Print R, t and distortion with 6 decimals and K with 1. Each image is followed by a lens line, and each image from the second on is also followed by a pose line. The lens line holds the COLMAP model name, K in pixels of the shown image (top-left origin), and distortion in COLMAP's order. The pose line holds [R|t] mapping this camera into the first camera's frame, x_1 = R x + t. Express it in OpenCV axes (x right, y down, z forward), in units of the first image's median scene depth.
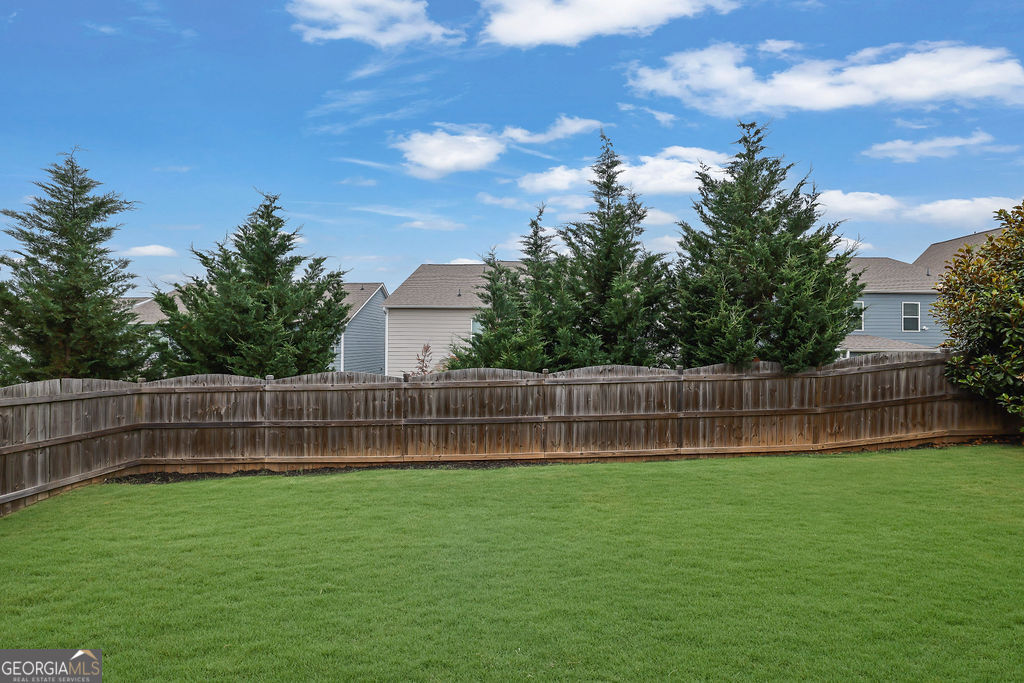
lens RADIAL K [[434.6, 0, 515.4], [0, 434.6, 343.0], [0, 0, 1]] dist [-0.015140, 0.000840]
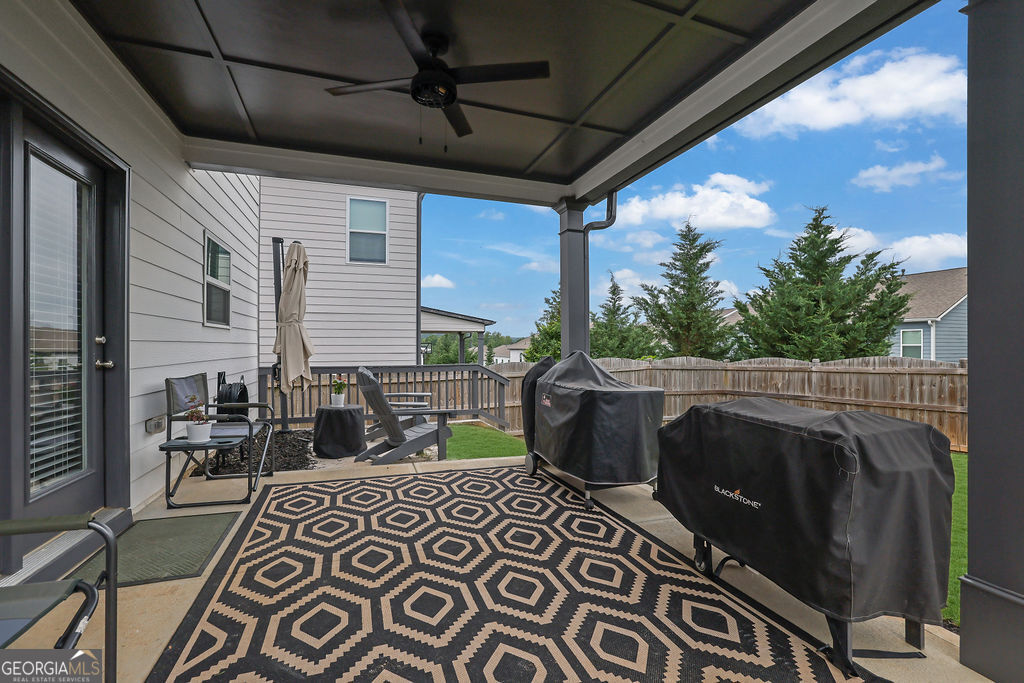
lens RADIAL K [[434.6, 0, 515.4], [0, 434.6, 343.0], [0, 0, 1]] dist [-0.015140, 0.000840]
pose [[0.384508, -0.015490, -0.922992, 0.211494], [0.000543, 0.999863, -0.016553, 0.045684], [0.923121, 0.005864, 0.384464, -0.230134]]
